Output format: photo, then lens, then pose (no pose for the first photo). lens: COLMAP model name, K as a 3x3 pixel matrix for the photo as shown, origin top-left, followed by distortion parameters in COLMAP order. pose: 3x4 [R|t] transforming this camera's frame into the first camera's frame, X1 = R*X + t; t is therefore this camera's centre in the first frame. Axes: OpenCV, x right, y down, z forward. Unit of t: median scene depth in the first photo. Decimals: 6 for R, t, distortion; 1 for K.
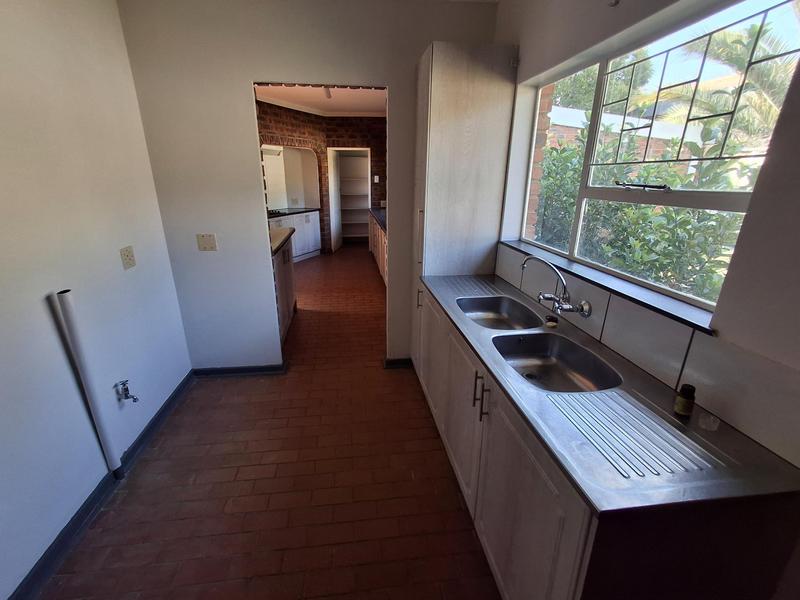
lens RADIAL K [[365.5, 0, 392.6], [0, 365.5, 301.3], [0, 0, 1]] dist [0.001351, 0.004717]
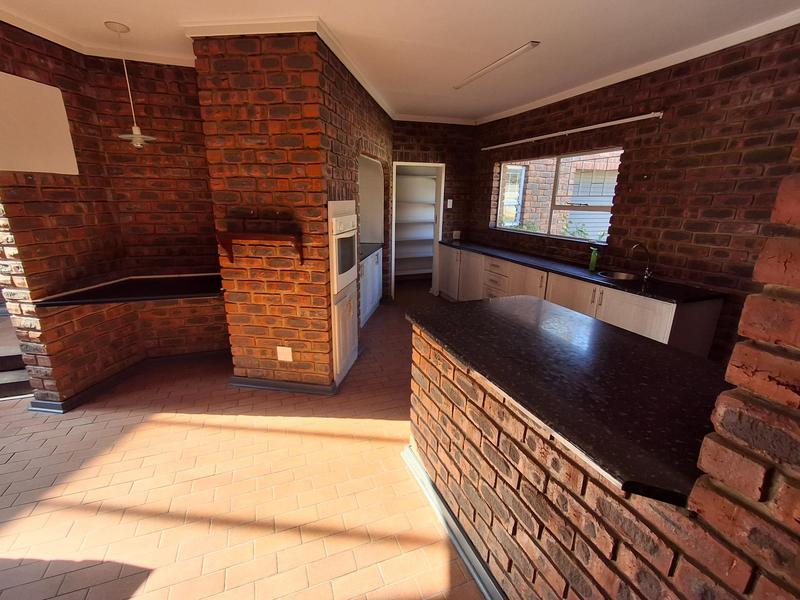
lens RADIAL K [[365.5, 0, 399.8], [0, 365.5, 304.2], [0, 0, 1]] dist [0.001351, 0.004717]
pose [[0.971865, -0.063333, 0.226863, -0.349723], [0.072224, 0.996904, -0.031097, -0.109731], [-0.224191, 0.046607, 0.973430, 0.291406]]
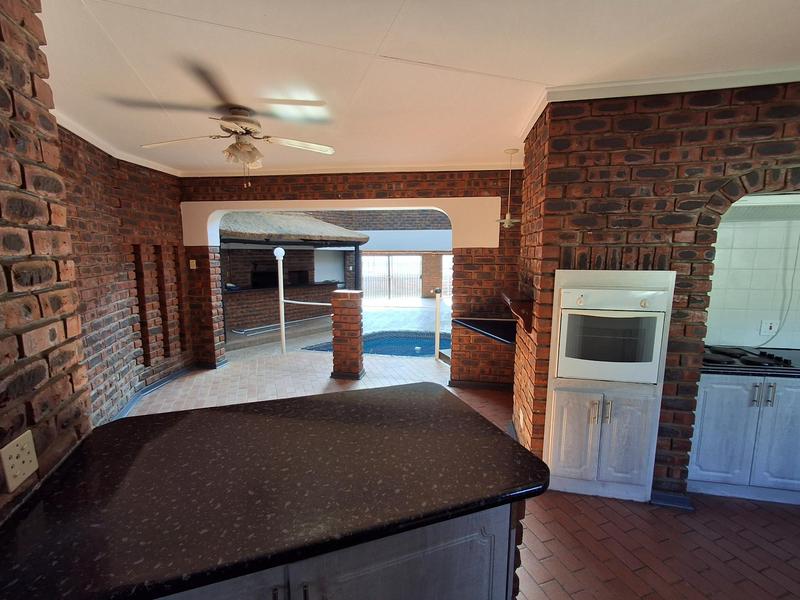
lens RADIAL K [[365.5, 0, 390.1], [0, 365.5, 302.6], [0, 0, 1]] dist [0.001351, 0.004717]
pose [[0.201276, 0.128121, -0.971119, -0.031579], [-0.315363, 0.947098, 0.059589, -0.177629], [0.927380, 0.294261, 0.231033, 0.464403]]
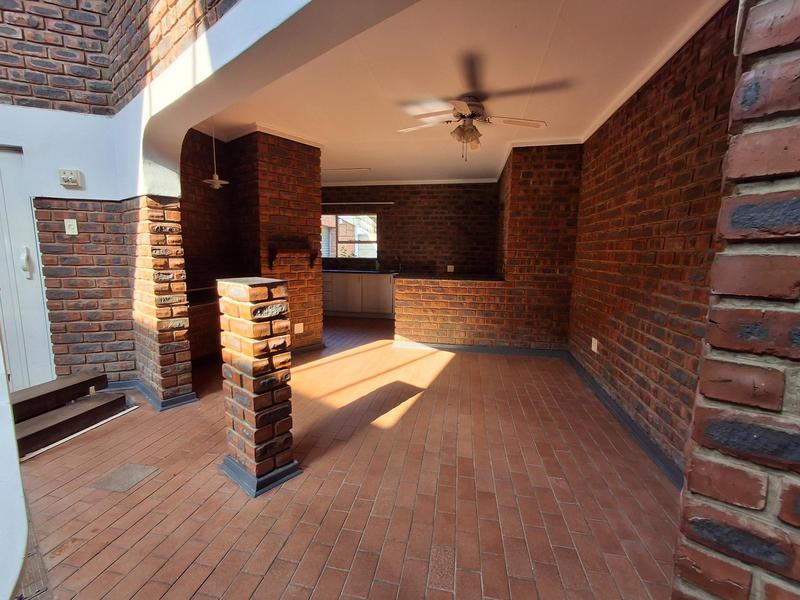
lens RADIAL K [[365.5, 0, 401.8], [0, 365.5, 304.4], [0, 0, 1]] dist [0.001351, 0.004717]
pose [[0.297239, -0.141675, 0.944234, -0.937232], [0.297685, 0.953388, 0.049339, -0.093477], [-0.907212, 0.266419, 0.325559, 0.346797]]
